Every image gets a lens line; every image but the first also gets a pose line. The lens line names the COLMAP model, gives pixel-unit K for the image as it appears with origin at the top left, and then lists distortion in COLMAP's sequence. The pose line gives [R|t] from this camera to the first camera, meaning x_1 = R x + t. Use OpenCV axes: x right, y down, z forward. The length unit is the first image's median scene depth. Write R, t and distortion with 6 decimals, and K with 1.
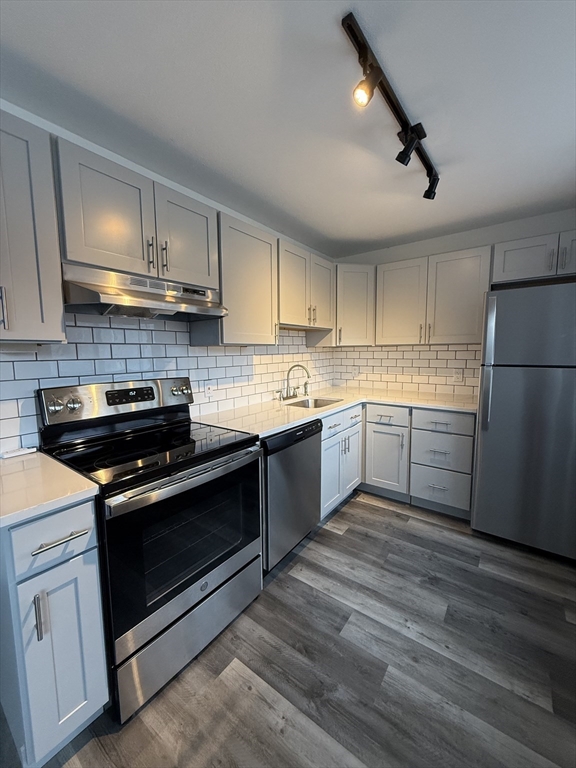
lens RADIAL K [[306.5, 0, 288.5], [0, 306.5, 383.6], [0, 0, 1]] dist [-0.000545, 0.000507]
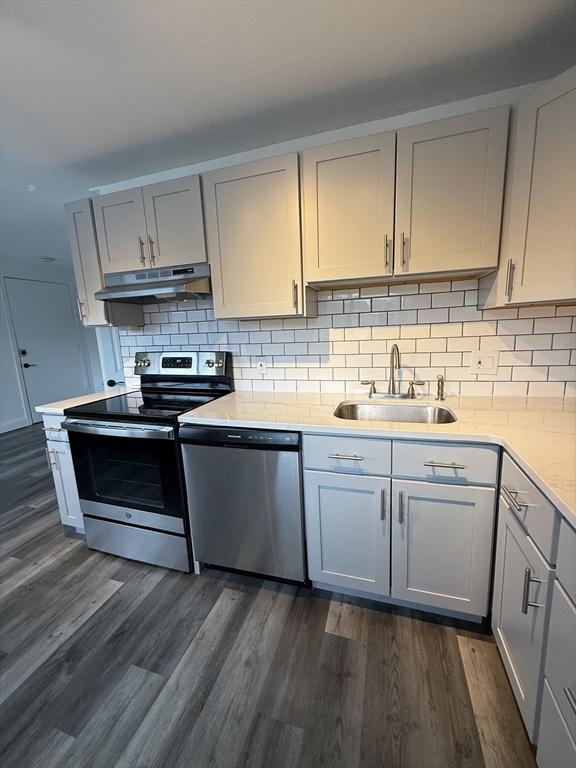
lens RADIAL K [[306.5, 0, 288.5], [0, 306.5, 383.6], [0, 0, 1]] dist [-0.000545, 0.000507]
pose [[0.319765, 0.169331, -0.932243, 0.733400], [-0.065887, 0.985493, 0.156404, -0.090400], [0.945203, 0.011410, 0.326283, 0.849048]]
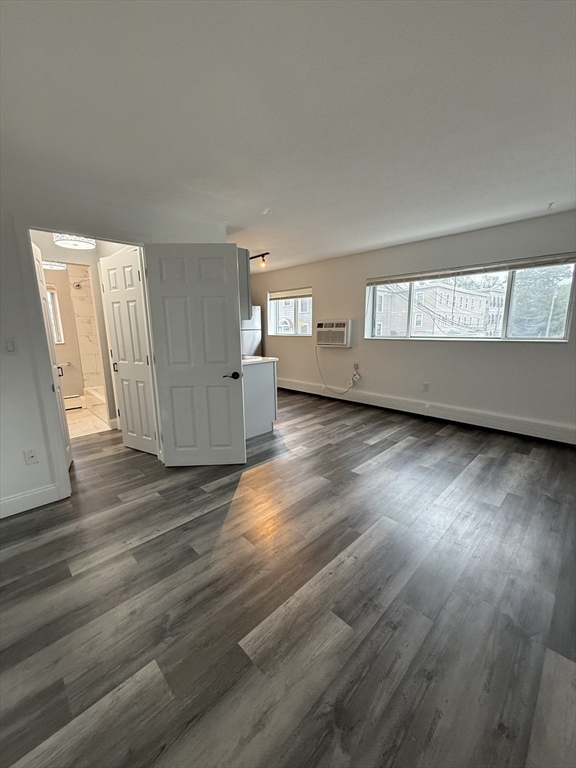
lens RADIAL K [[306.5, 0, 288.5], [0, 306.5, 383.6], [0, 0, 1]] dist [-0.000545, 0.000507]
pose [[0.156705, -0.178066, 0.971461, -2.326675], [0.118420, 0.979905, 0.160511, 0.034805], [-0.980520, 0.089888, 0.174642, 0.020401]]
